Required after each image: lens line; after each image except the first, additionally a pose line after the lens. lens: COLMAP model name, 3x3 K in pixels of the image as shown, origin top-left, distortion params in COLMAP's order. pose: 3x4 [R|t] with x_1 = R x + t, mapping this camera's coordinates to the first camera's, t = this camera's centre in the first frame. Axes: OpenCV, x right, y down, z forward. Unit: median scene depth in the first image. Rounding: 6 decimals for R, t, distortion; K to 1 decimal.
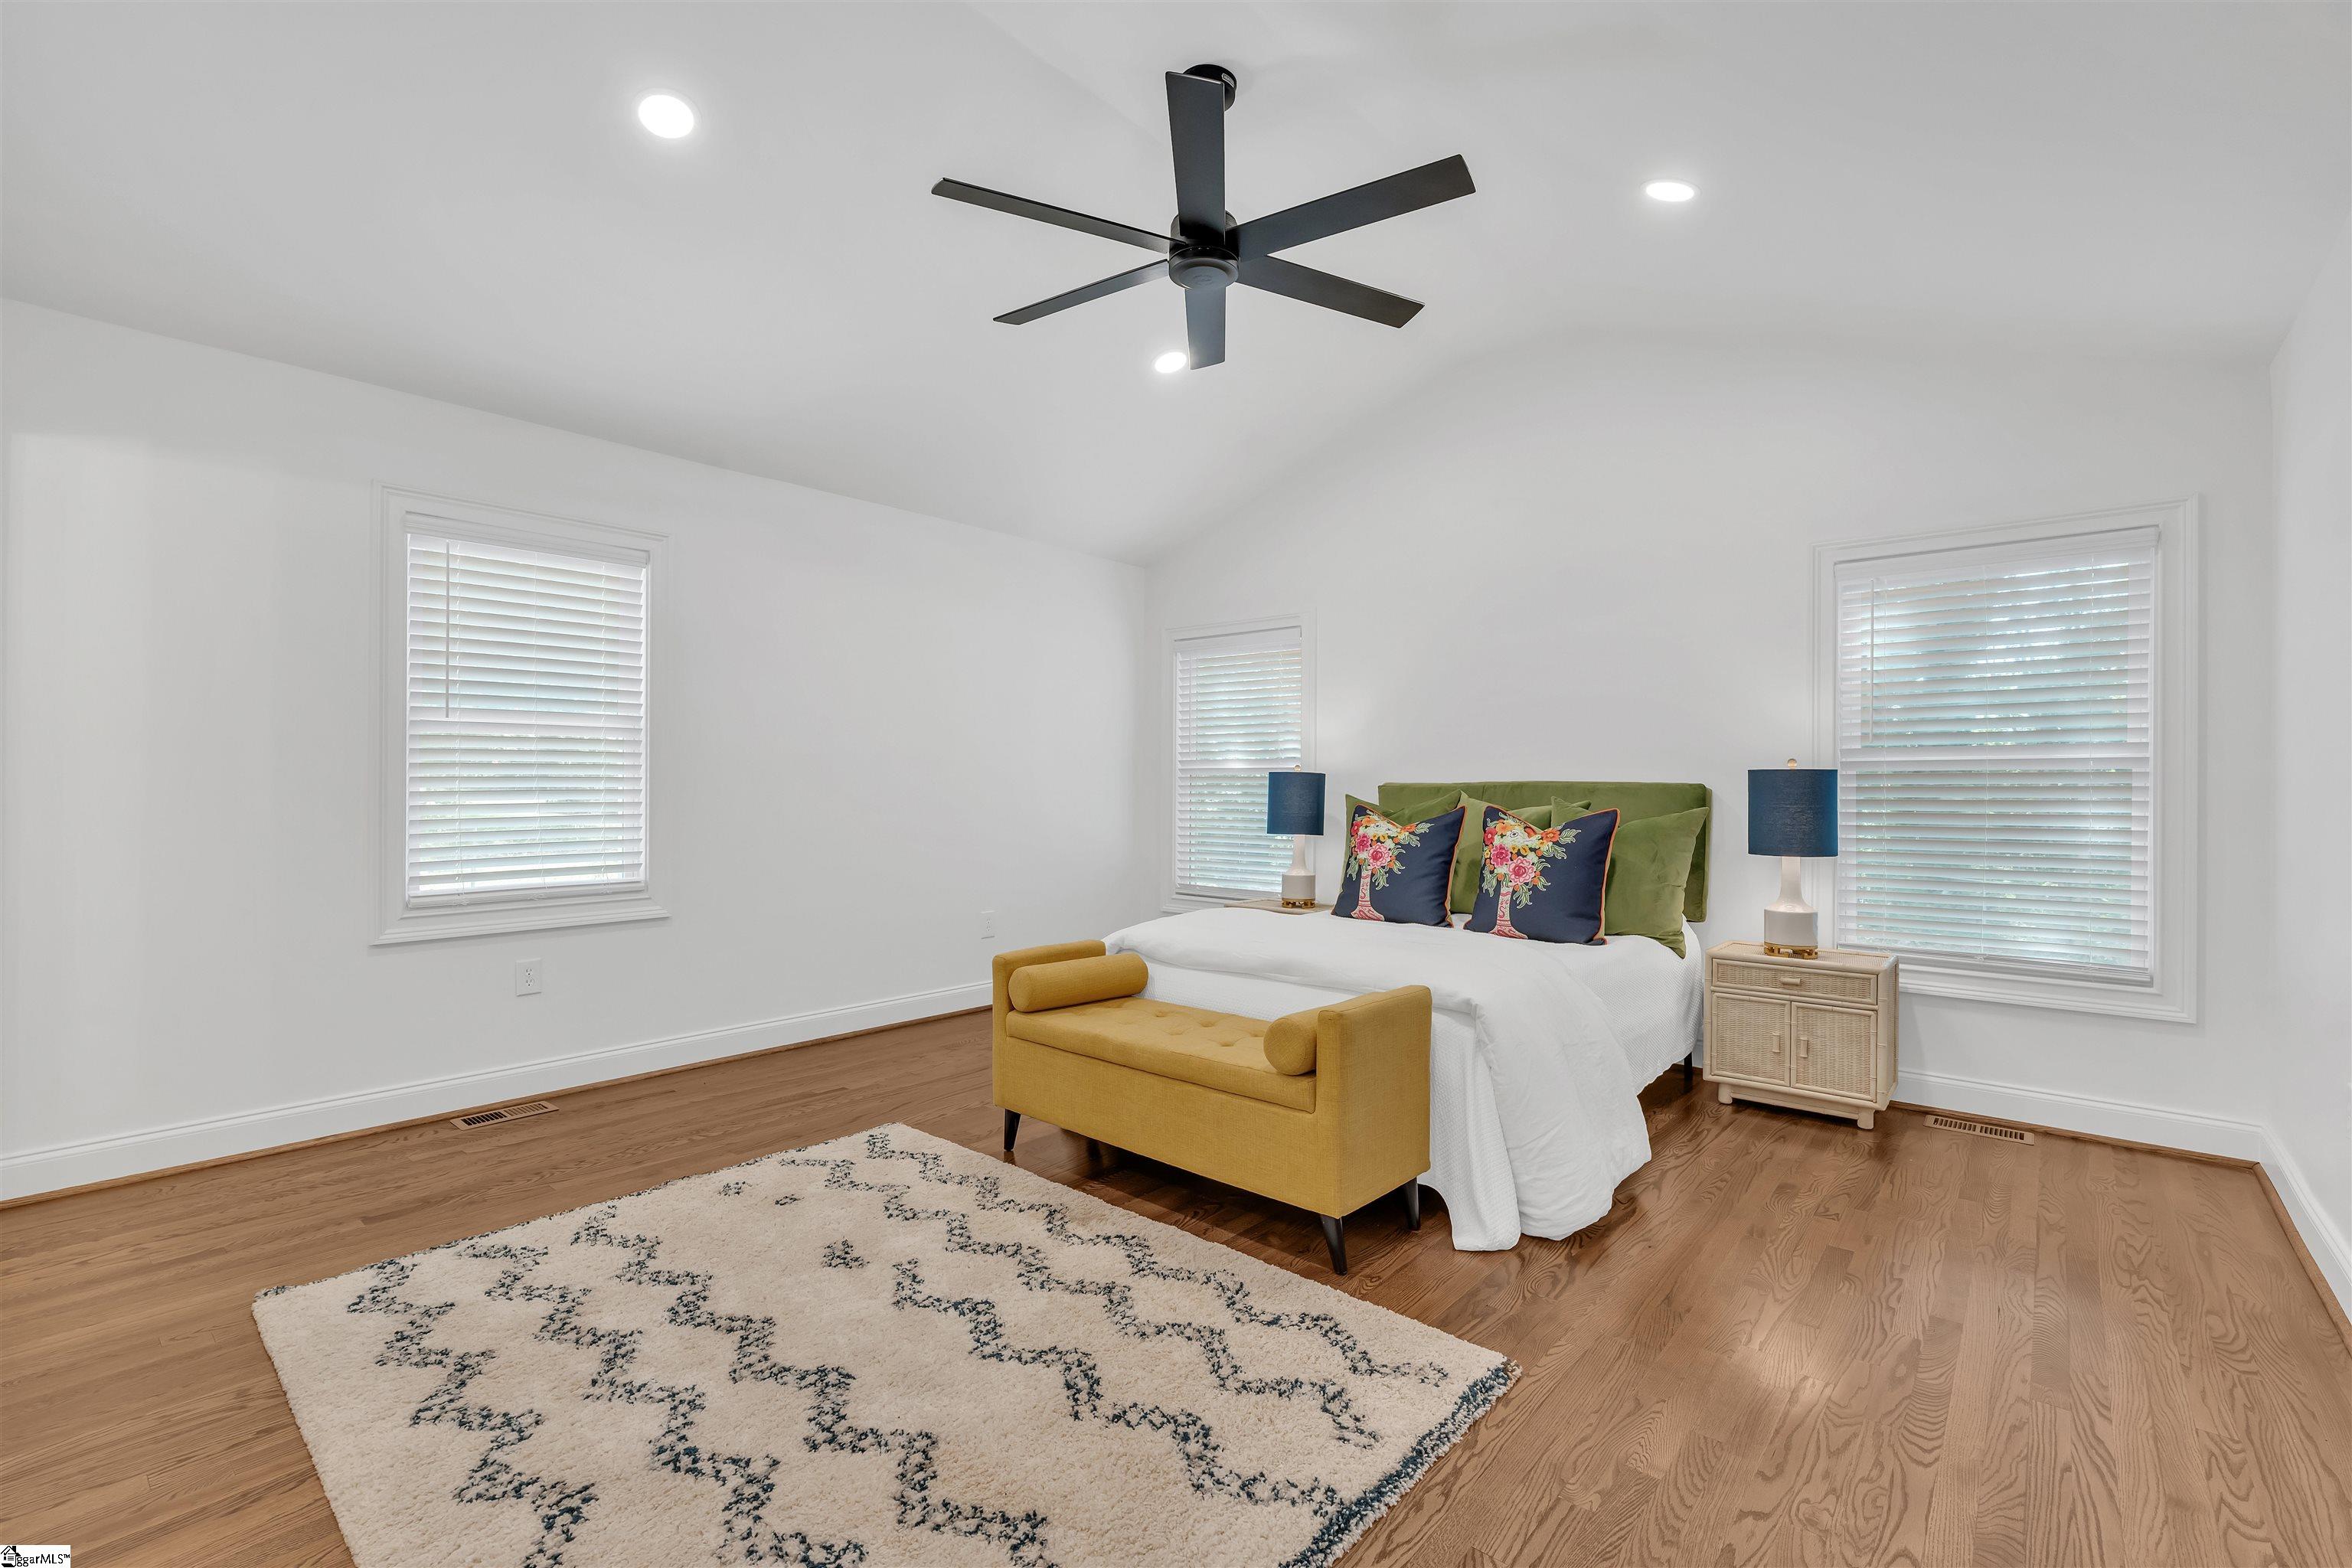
lens RADIAL K [[1023.9, 0, 1176.0], [0, 1023.9, 784.0], [0, 0, 1]] dist [-0.003984, 0.000014]
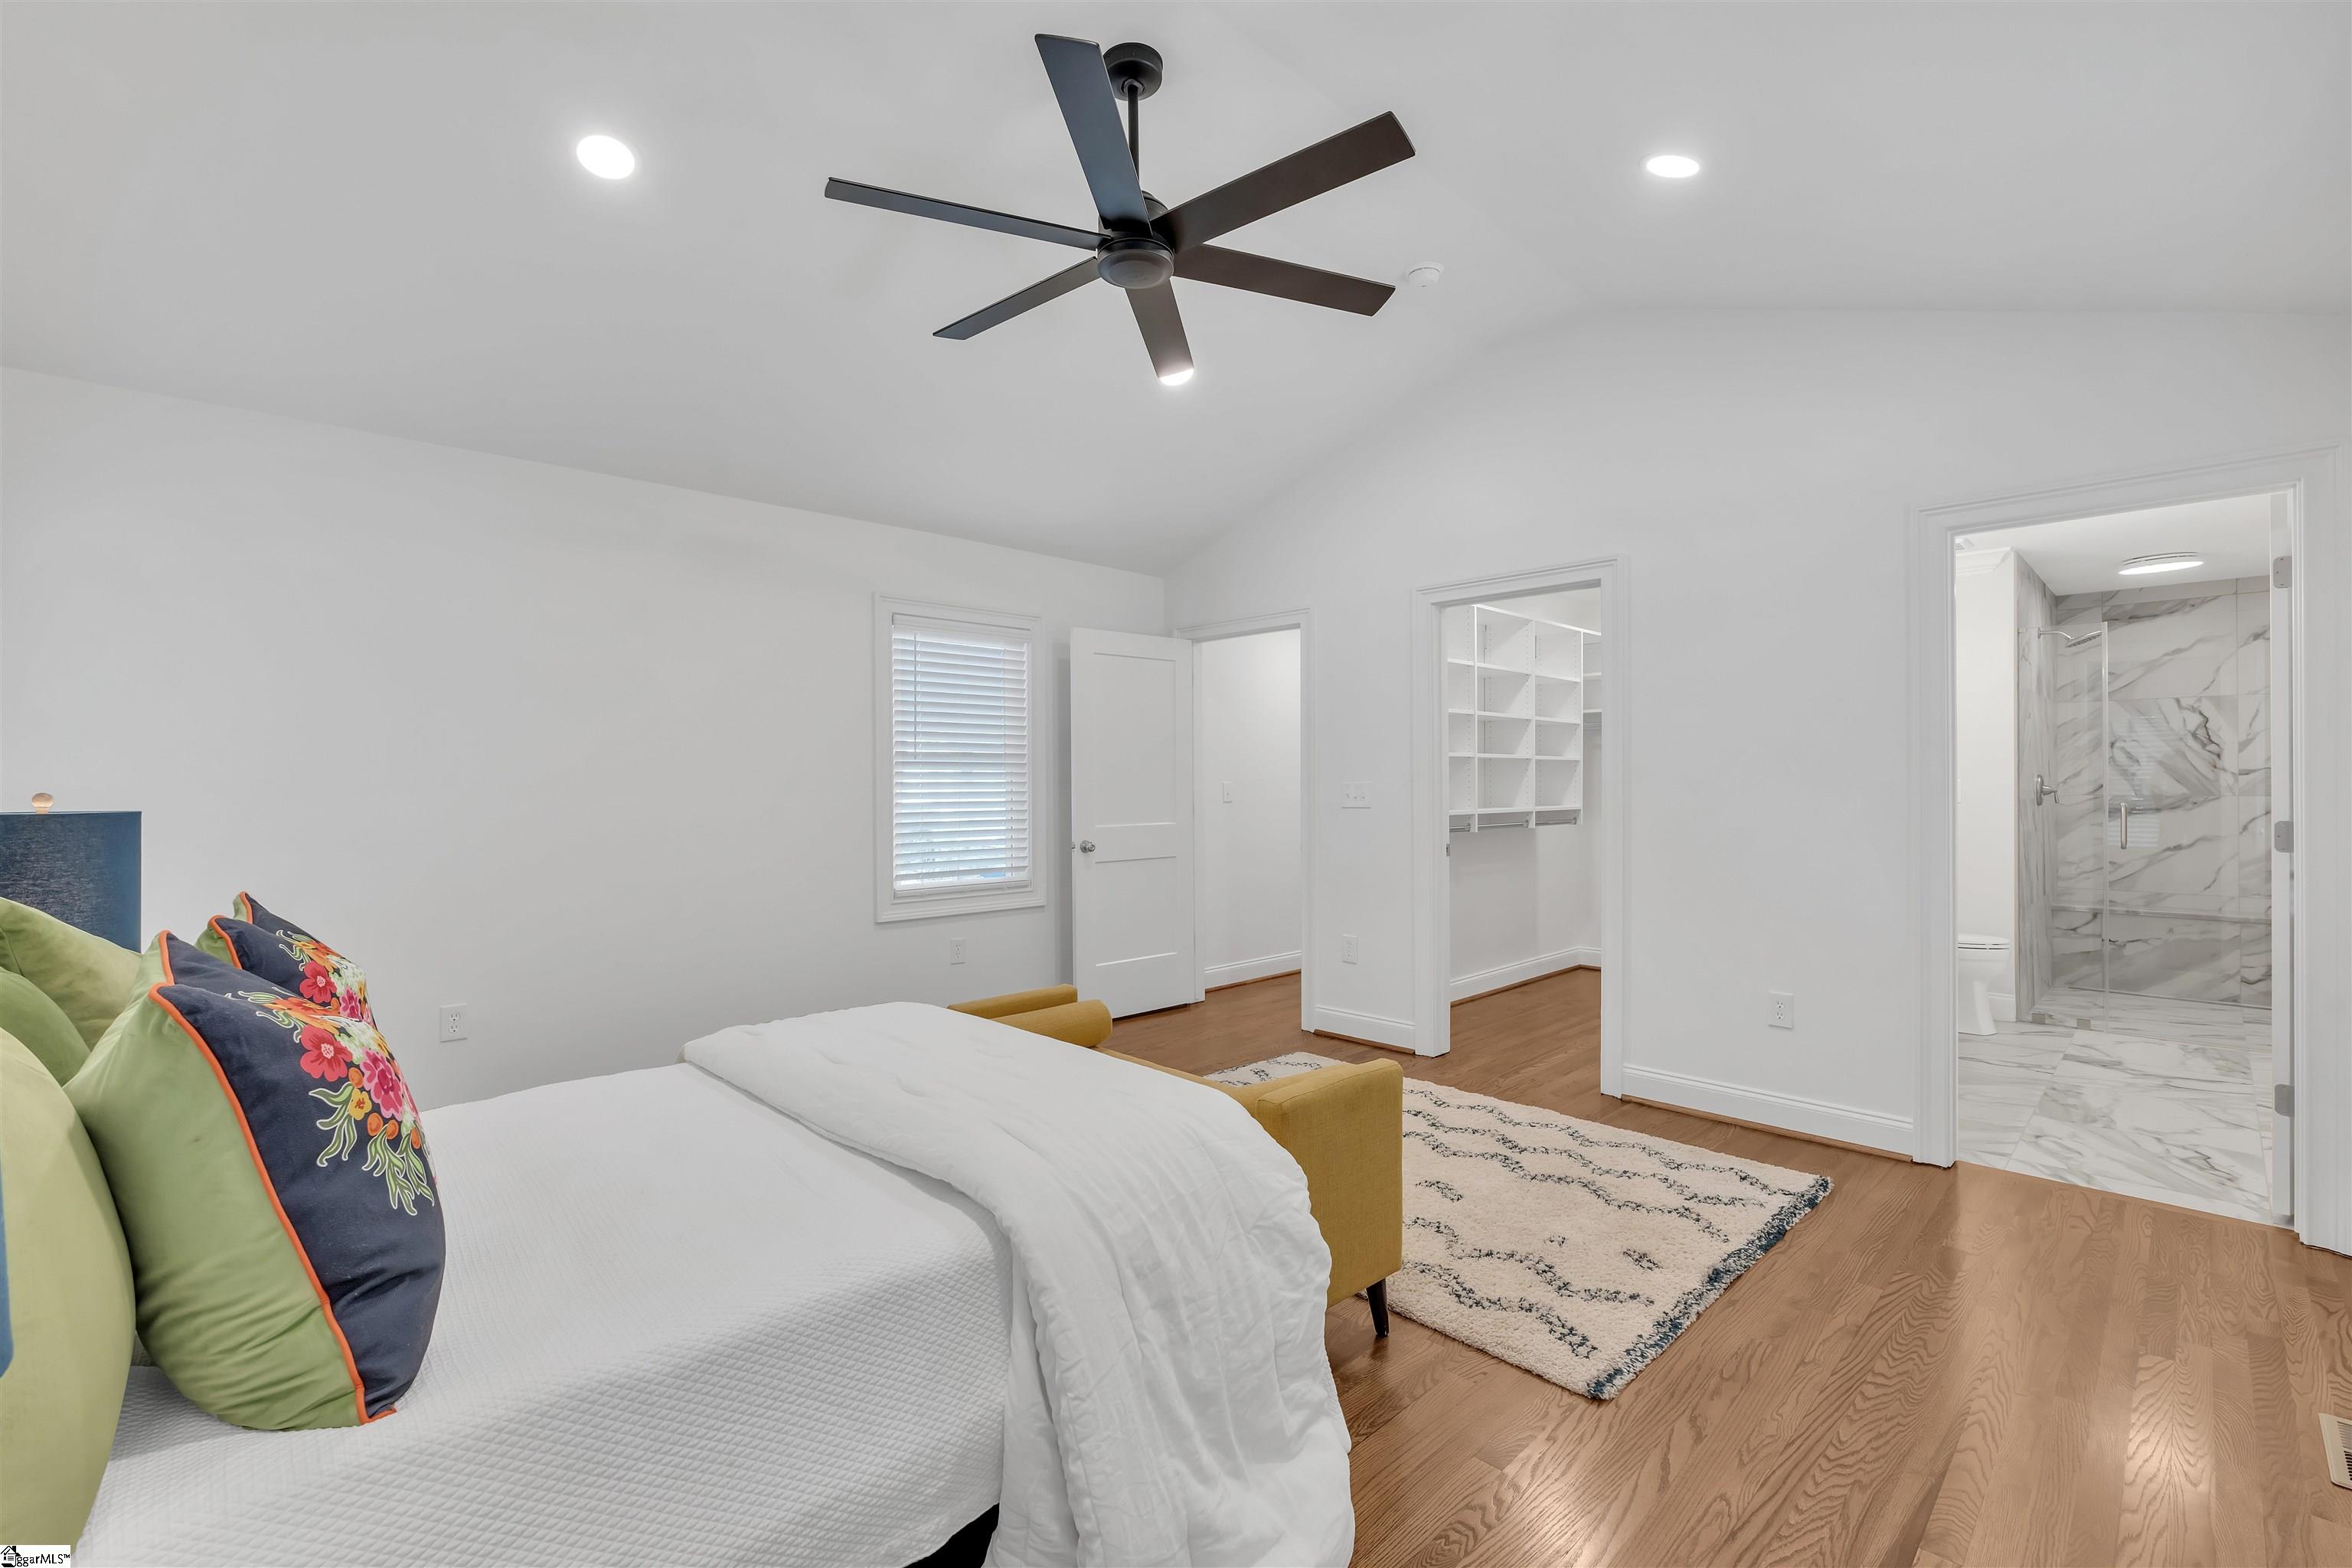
lens RADIAL K [[1036.1, 0, 1188.6], [0, 1036.1, 778.5], [0, 0, 1]] dist [0.015581, 0.000040]
pose [[-0.997909, -0.002998, 0.064566, -0.060636], [-0.002751, 0.999989, 0.003902, -0.034641], [-0.064577, 0.003716, -0.997906, 1.523033]]
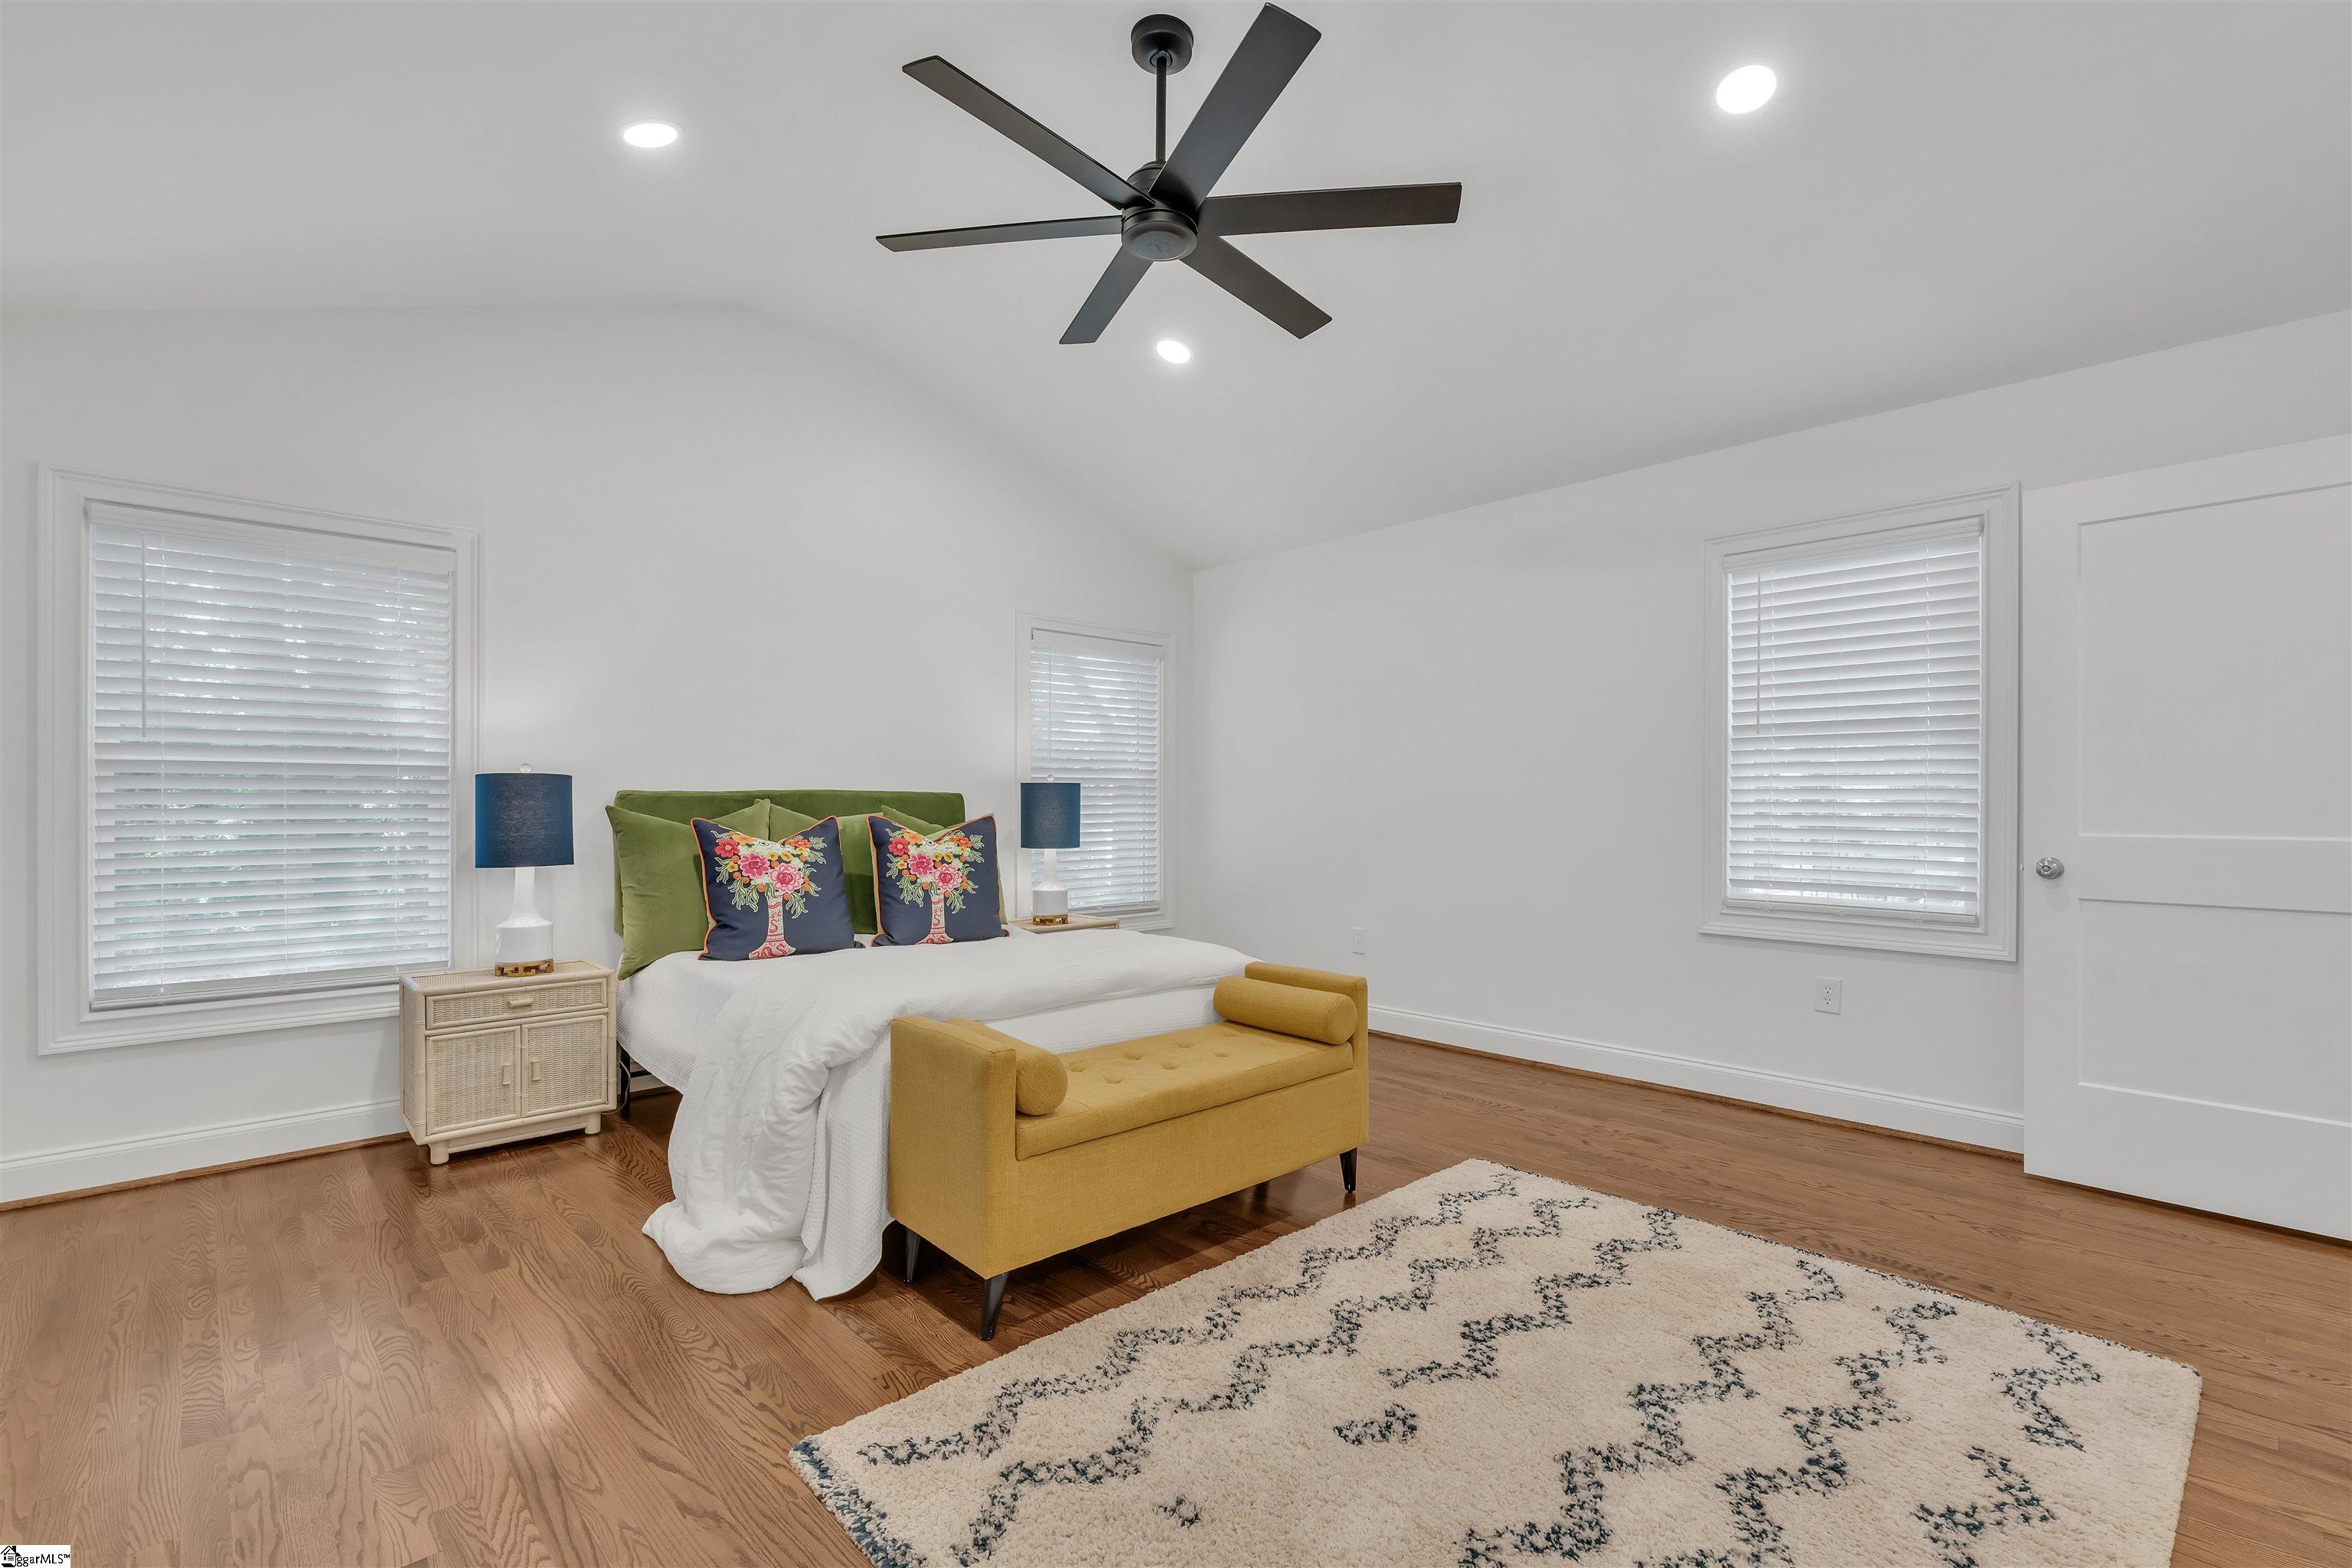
lens RADIAL K [[1050.9, 0, 1172.2], [0, 1050.9, 804.1], [0, 0, 1]] dist [-0.002828, -0.000539]
pose [[0.104959, -0.003466, 0.994471, -0.716574], [0.002934, 0.999991, 0.003176, 0.009817], [-0.994472, 0.002585, 0.104968, 0.704781]]
